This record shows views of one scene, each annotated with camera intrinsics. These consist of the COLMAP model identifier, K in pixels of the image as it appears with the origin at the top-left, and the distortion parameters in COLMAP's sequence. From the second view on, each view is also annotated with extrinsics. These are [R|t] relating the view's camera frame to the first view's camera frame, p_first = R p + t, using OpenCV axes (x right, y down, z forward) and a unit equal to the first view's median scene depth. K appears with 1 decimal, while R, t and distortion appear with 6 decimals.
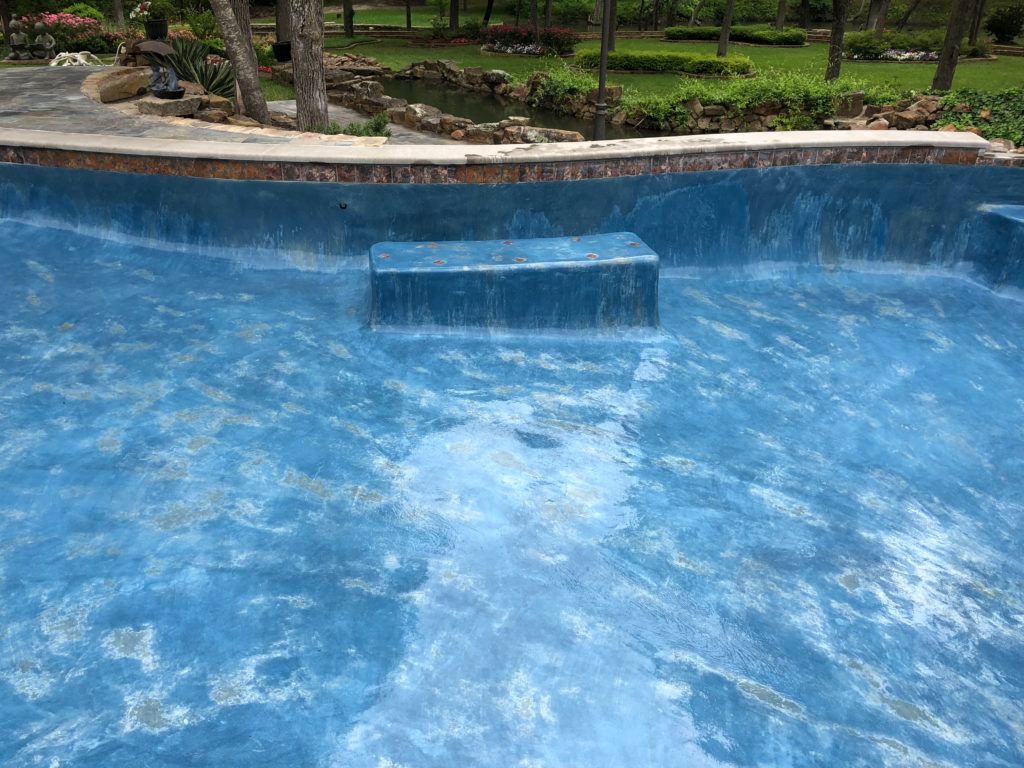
lens RADIAL K [[827.7, 0, 505.4], [0, 827.7, 378.3], [0, 0, 1]] dist [0.031379, -0.036984]
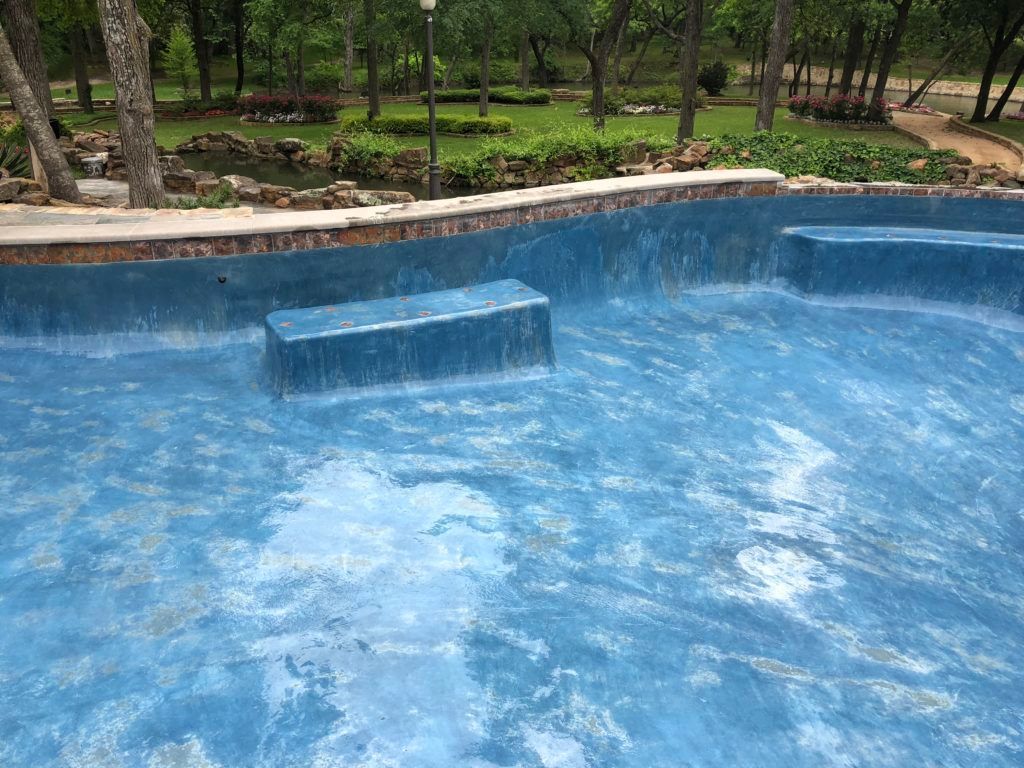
lens RADIAL K [[827.7, 0, 509.9], [0, 827.7, 378.9], [0, 0, 1]] dist [0.031379, -0.036984]
pose [[0.955093, -0.126925, 0.267746, -0.158907], [0.144853, 0.988278, -0.048221, 0.001284], [-0.258487, 0.084839, 0.962282, -0.006085]]
